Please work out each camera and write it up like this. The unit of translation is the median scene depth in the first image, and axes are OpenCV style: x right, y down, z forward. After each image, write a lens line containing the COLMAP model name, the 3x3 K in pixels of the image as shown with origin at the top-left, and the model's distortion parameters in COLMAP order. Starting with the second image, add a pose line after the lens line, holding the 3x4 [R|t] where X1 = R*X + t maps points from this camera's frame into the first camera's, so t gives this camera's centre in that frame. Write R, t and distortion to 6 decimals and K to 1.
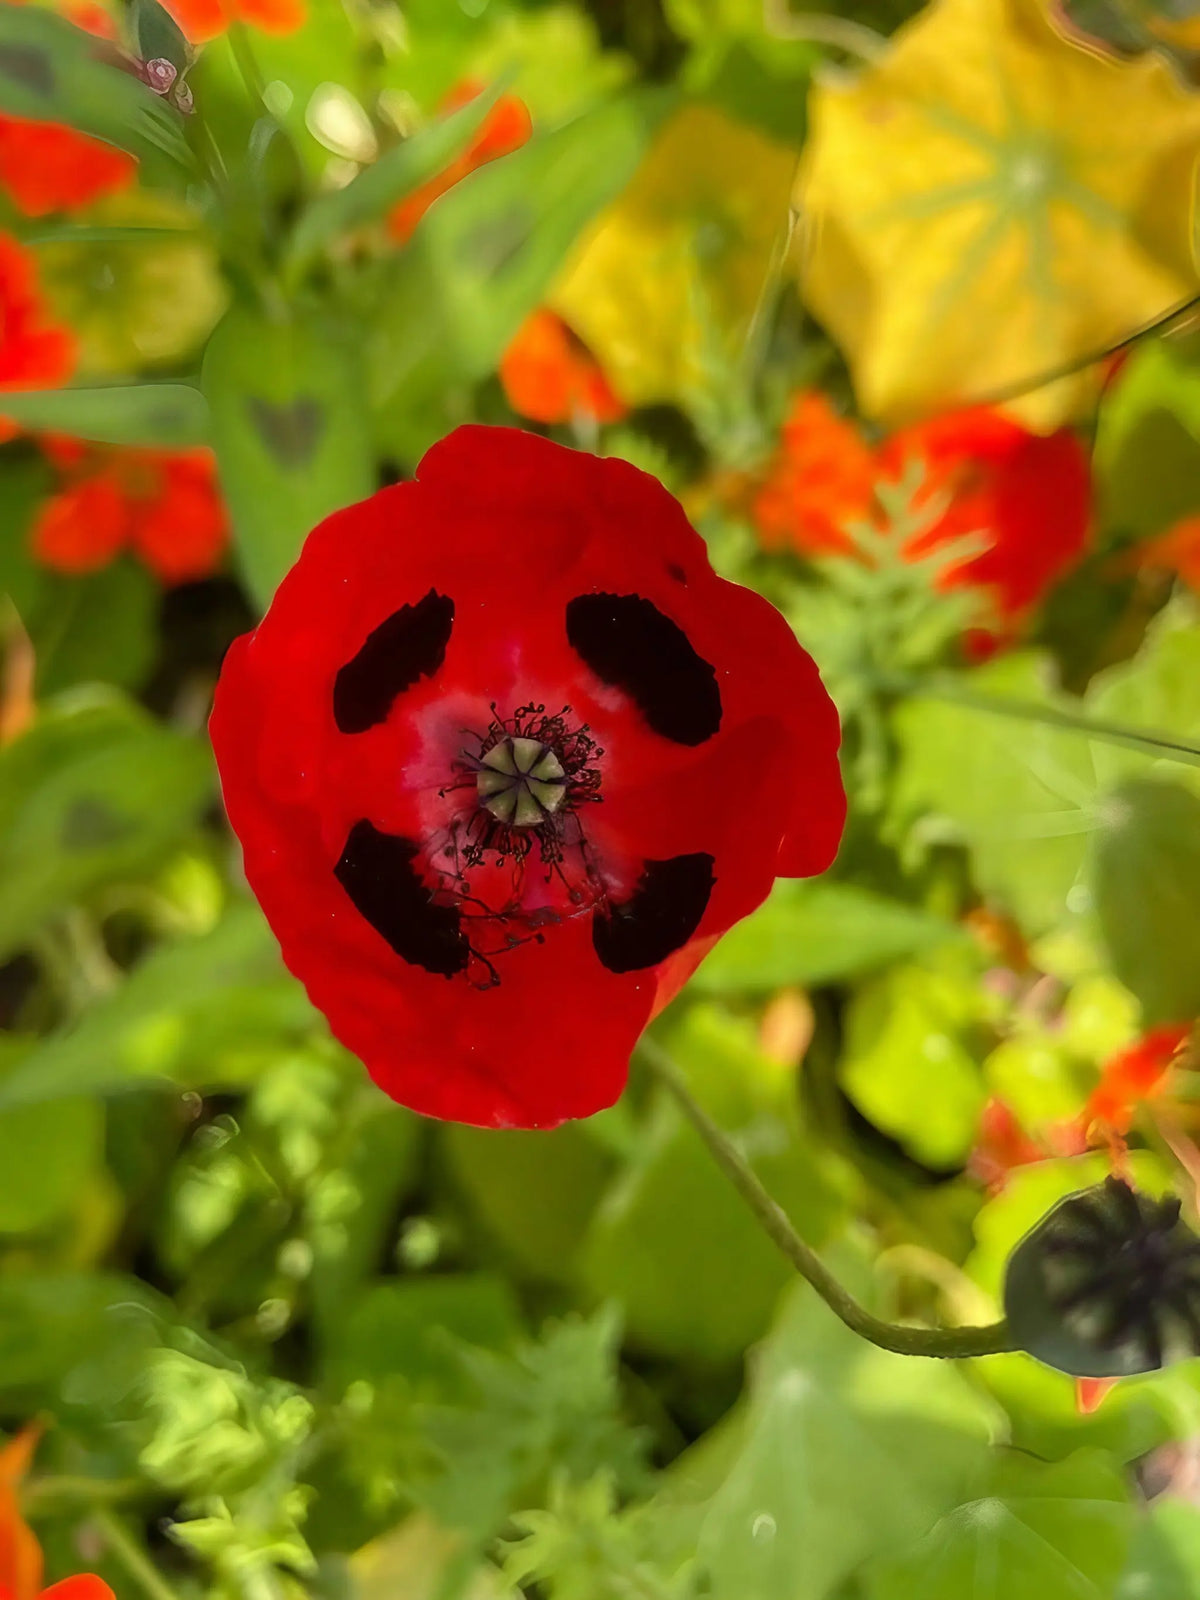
lens RADIAL K [[1501.1, 0, 600.0], [0, 1501.1, 800.0], [0, 0, 1]] dist [0.093639, -0.000225]
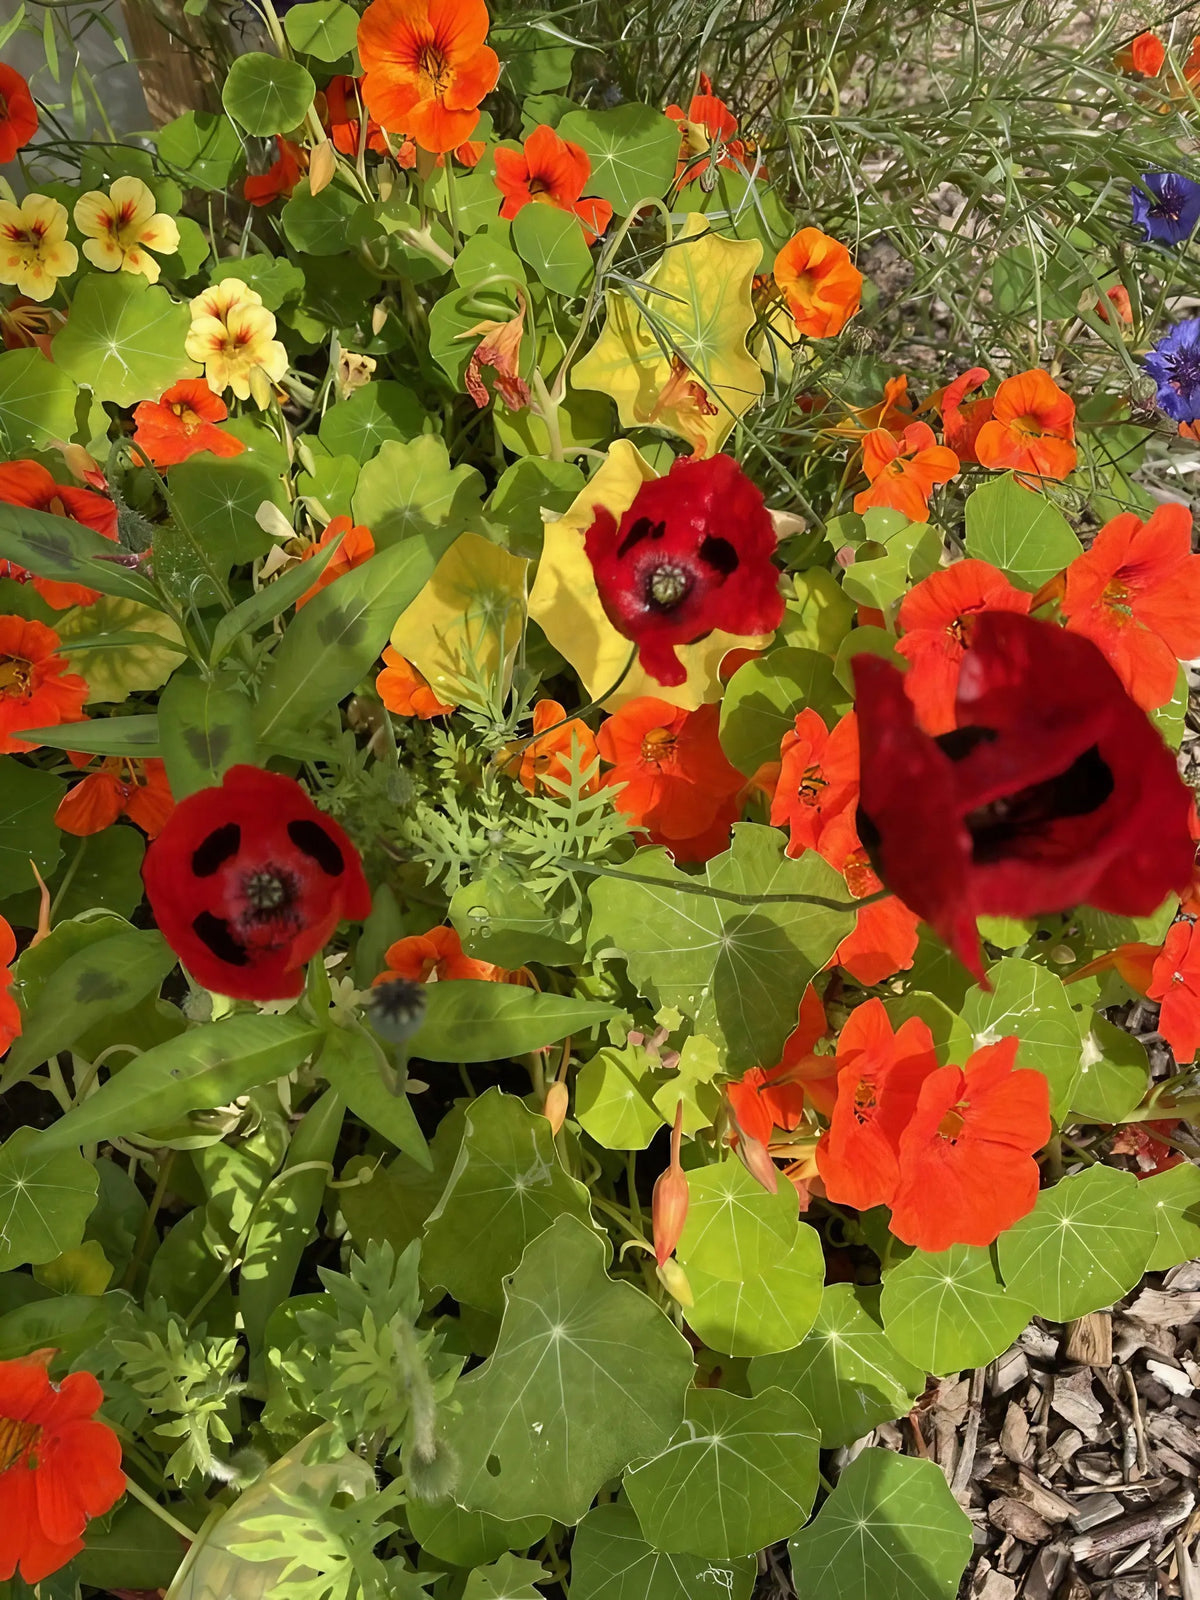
lens RADIAL K [[1379.5, 0, 600.0], [0, 1379.5, 800.0], [0, 0, 1]] dist [0.194677, -0.000527]
pose [[0.998128, -0.055625, 0.025425, 0.174502], [0.058982, 0.985416, -0.159611, 0.092917], [-0.016175, 0.160812, 0.986852, -0.529339]]
